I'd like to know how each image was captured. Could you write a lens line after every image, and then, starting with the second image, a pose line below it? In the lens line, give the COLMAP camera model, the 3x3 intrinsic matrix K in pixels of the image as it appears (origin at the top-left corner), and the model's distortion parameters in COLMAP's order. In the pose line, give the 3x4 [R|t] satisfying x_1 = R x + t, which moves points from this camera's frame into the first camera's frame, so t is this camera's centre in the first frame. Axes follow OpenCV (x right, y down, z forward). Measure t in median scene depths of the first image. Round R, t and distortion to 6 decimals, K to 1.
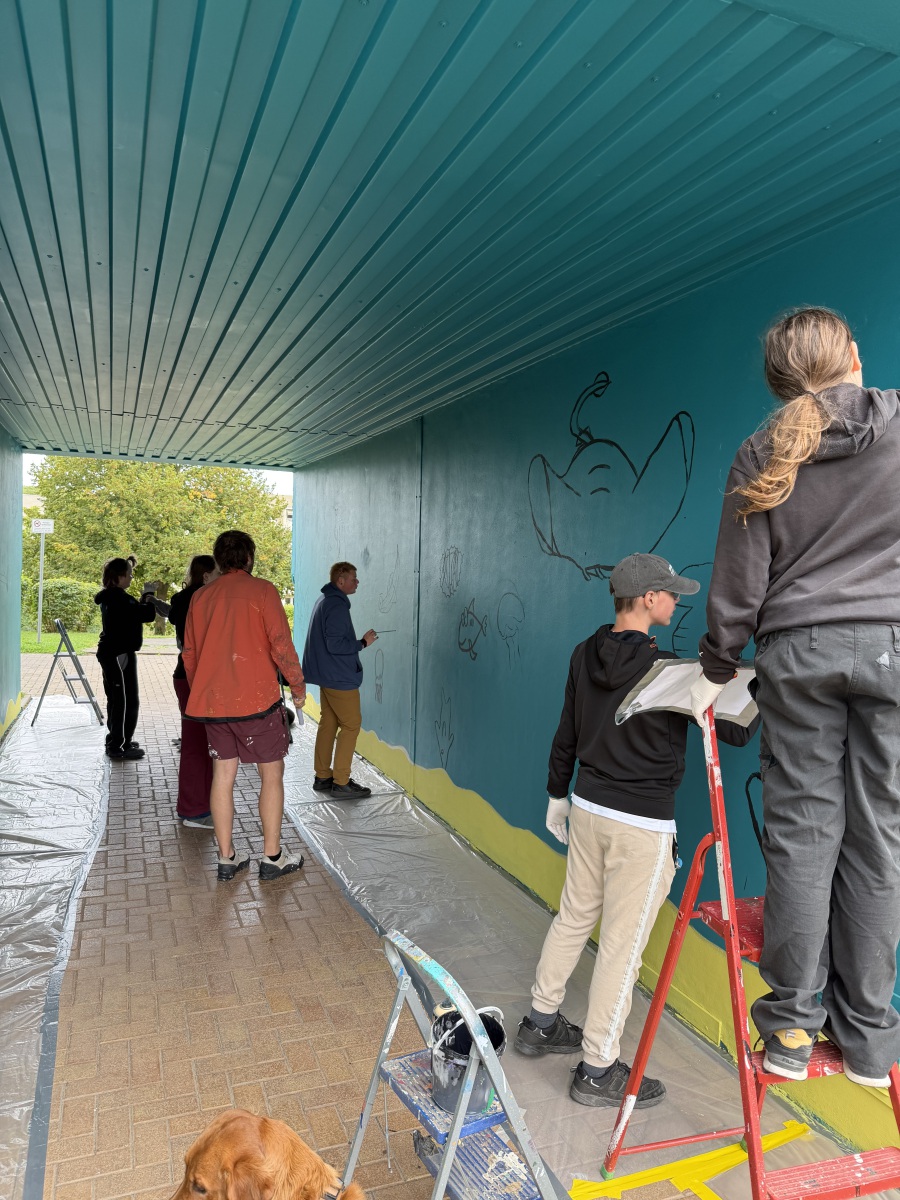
lens RADIAL K [[819.4, 0, 460.4], [0, 819.4, 578.5], [0, 0, 1]] dist [0.009052, -0.072331]
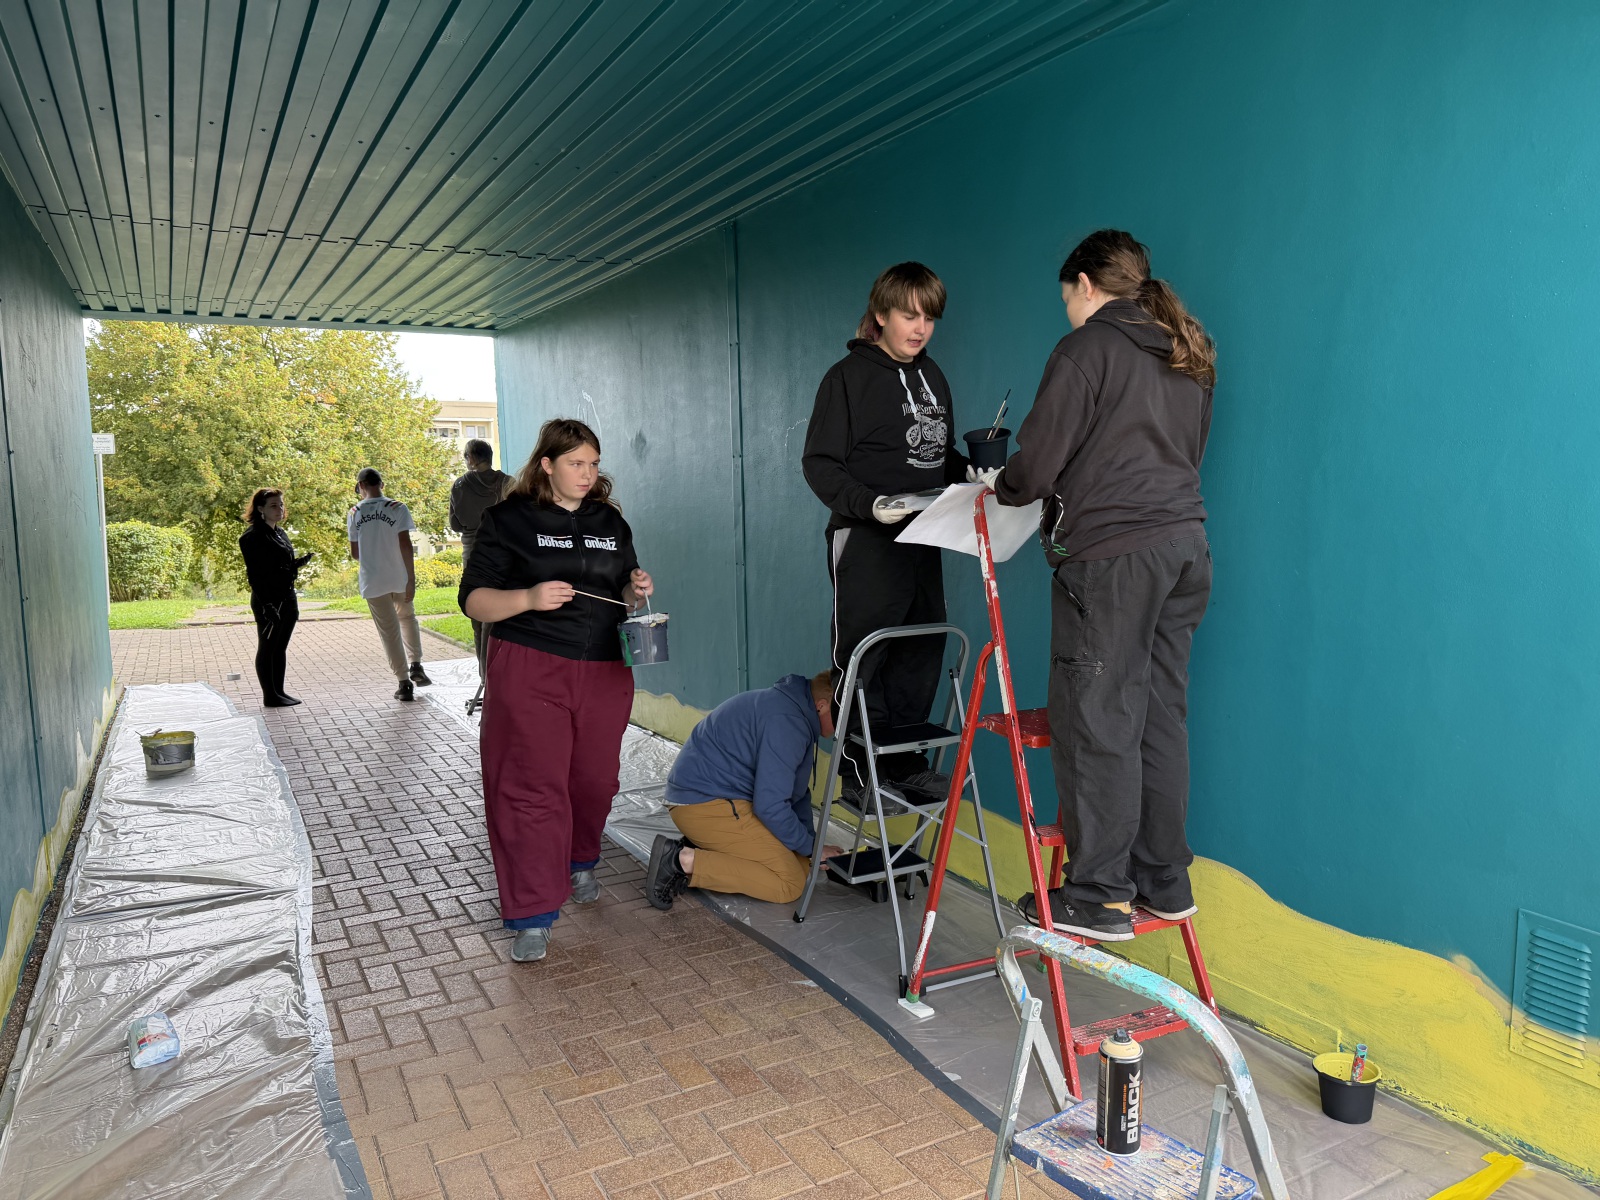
lens RADIAL K [[1101.7, 0, 800.0], [0, 1101.7, 600.0], [0, 0, 1]] dist [-0.005625, -0.049977]
pose [[0.992091, -0.054995, 0.112832, -0.117105], [0.045387, 0.995259, 0.086023, 0.036901], [-0.117028, -0.080222, 0.989883, 0.077026]]
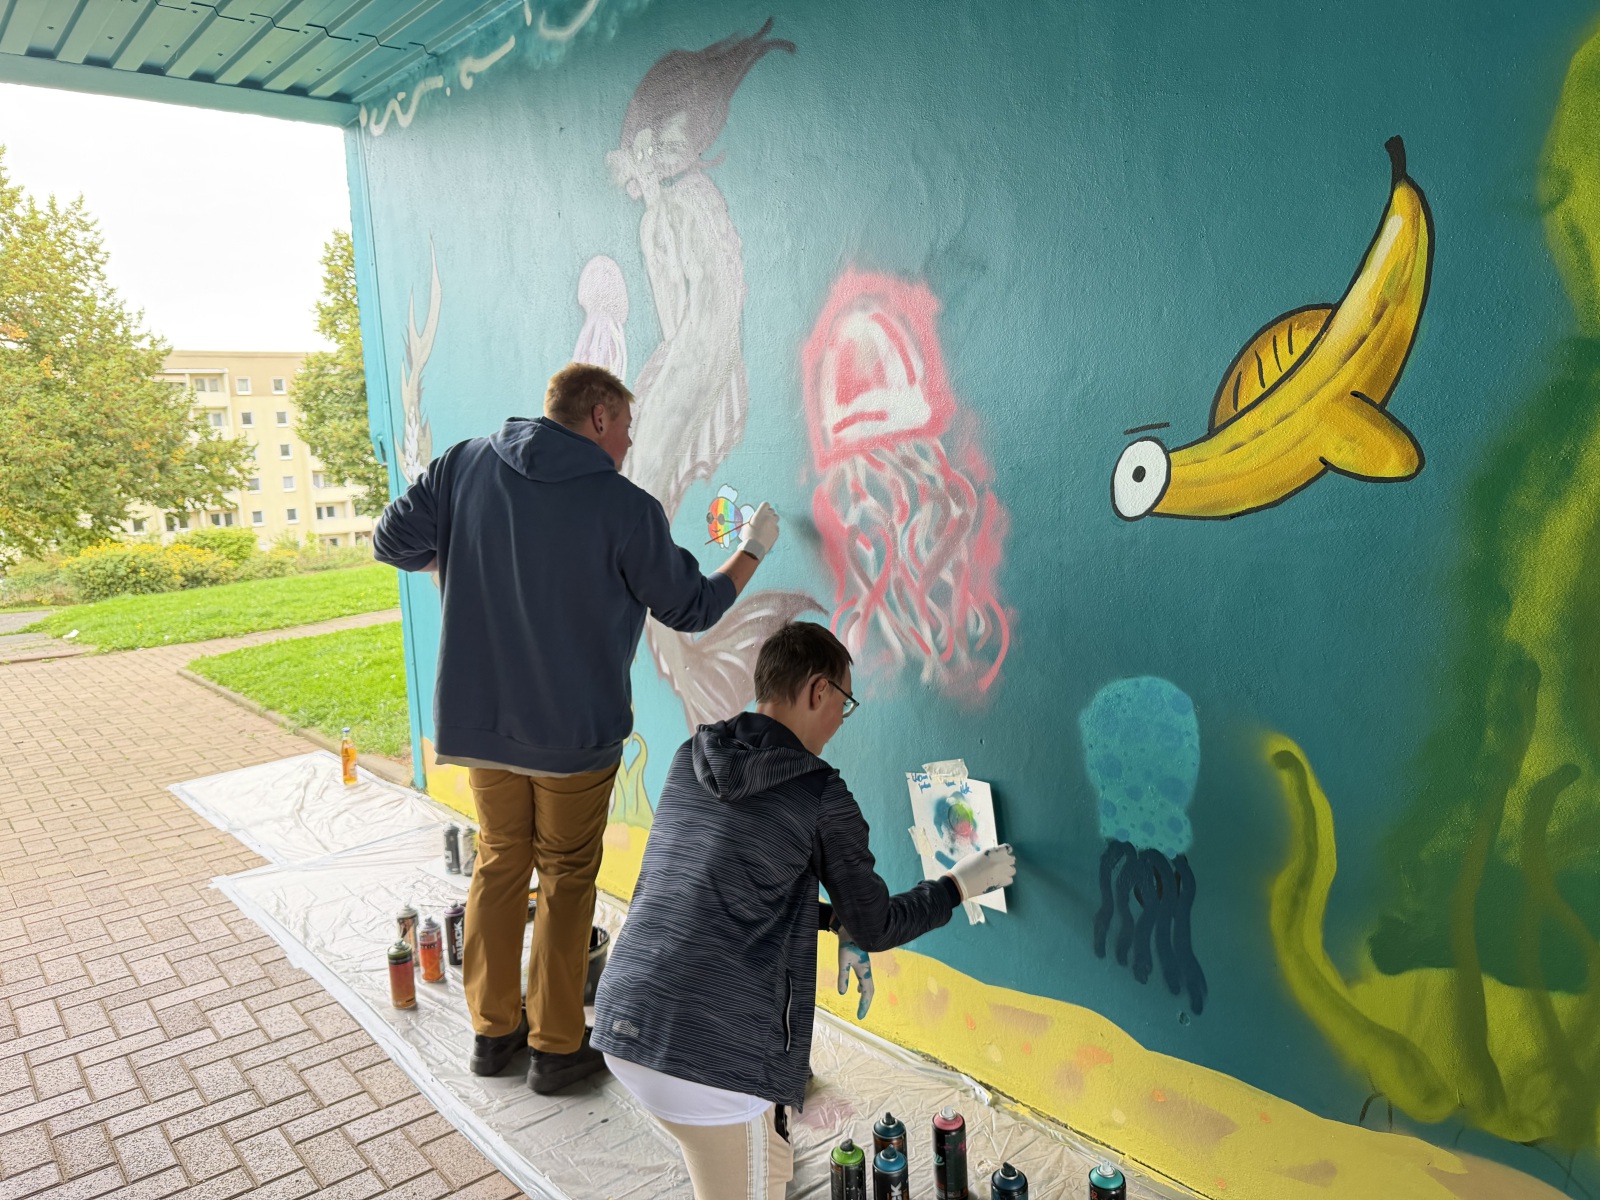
lens RADIAL K [[1101.7, 0, 800.0], [0, 1101.7, 600.0], [0, 0, 1]] dist [-0.005625, -0.049977]
pose [[0.944620, -0.112063, 0.308440, -0.330665], [0.070629, 0.987287, 0.142395, 0.017025], [-0.320475, -0.112724, 0.940526, 0.889047]]
